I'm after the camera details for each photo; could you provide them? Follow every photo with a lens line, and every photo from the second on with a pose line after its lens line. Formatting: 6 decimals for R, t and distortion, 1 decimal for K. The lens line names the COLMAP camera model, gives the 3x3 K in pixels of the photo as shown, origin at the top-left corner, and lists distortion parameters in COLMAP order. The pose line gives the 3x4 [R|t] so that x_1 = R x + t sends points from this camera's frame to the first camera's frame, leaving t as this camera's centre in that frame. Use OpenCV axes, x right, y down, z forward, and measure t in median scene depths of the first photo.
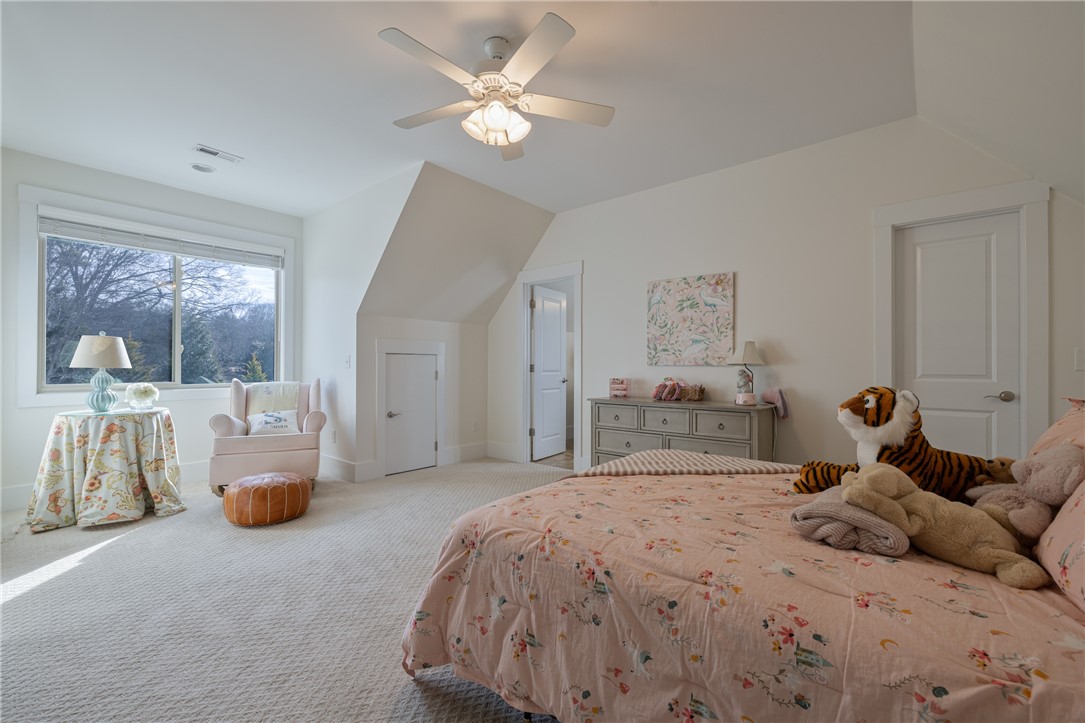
lens RADIAL K [[446.6, 0, 543.4], [0, 446.6, 366.8], [0, 0, 1]] dist [-0.000389, -0.000012]
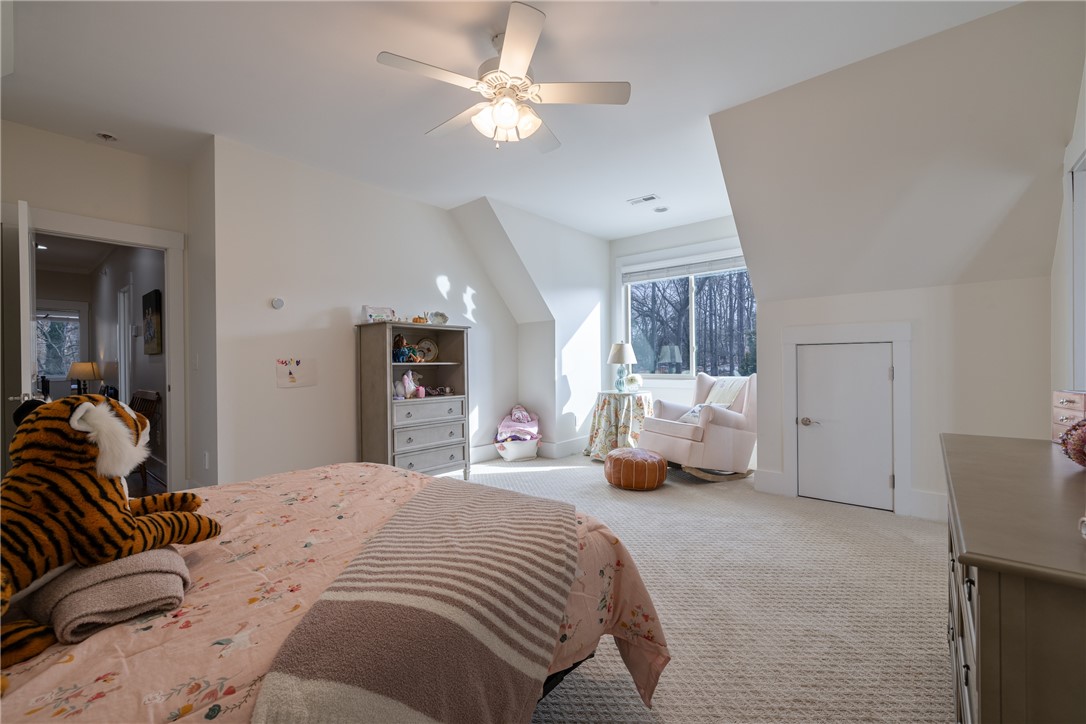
lens RADIAL K [[447.0, 0, 544.3], [0, 447.0, 361.9], [0, 0, 1]] dist [-0.000389, -0.000012]
pose [[0.045016, -0.008638, -0.998949, 0.541193], [0.002574, 0.999960, -0.008531, 0.008755], [0.998983, -0.002187, 0.045037, 0.631245]]
